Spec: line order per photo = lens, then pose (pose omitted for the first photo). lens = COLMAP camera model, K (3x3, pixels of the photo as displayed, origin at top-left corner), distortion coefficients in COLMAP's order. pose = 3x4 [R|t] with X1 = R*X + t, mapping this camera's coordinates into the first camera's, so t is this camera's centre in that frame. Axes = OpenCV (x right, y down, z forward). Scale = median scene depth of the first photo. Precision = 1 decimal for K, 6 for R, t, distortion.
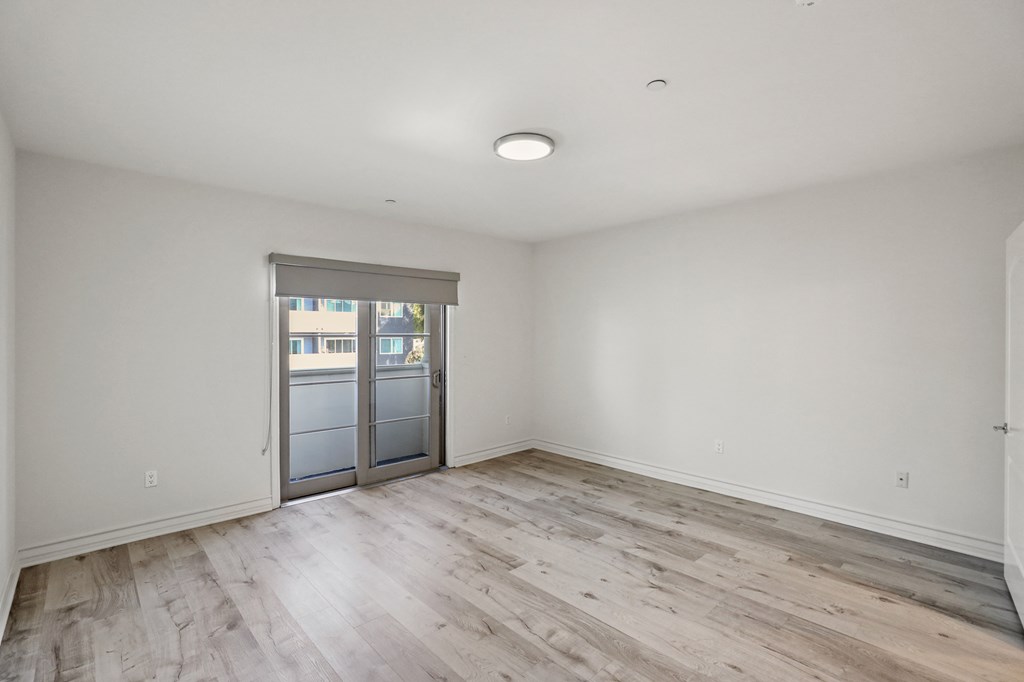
lens RADIAL K [[476.3, 0, 512.0], [0, 476.3, 341.0], [0, 0, 1]] dist [0.001674, 0.000760]
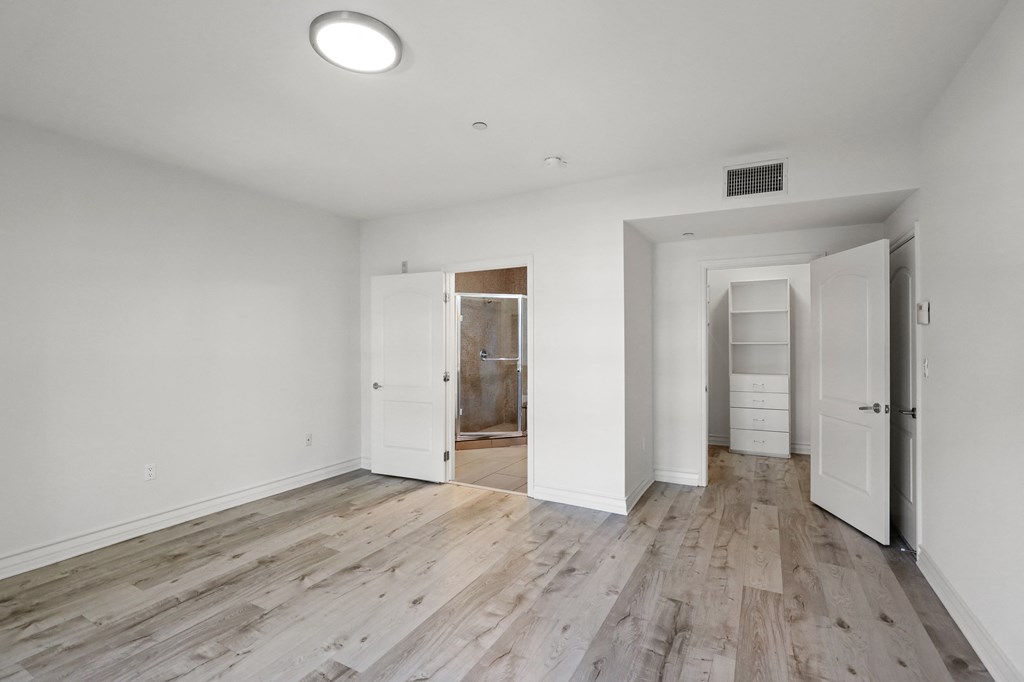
lens RADIAL K [[508.5, 0, 530.7], [0, 508.5, 355.1], [0, 0, 1]] dist [0.004496, 0.001719]
pose [[-0.381936, -0.013771, 0.924086, -0.657270], [0.016381, 0.999631, 0.021668, 0.049922], [-0.924044, 0.023413, -0.381569, 0.964552]]
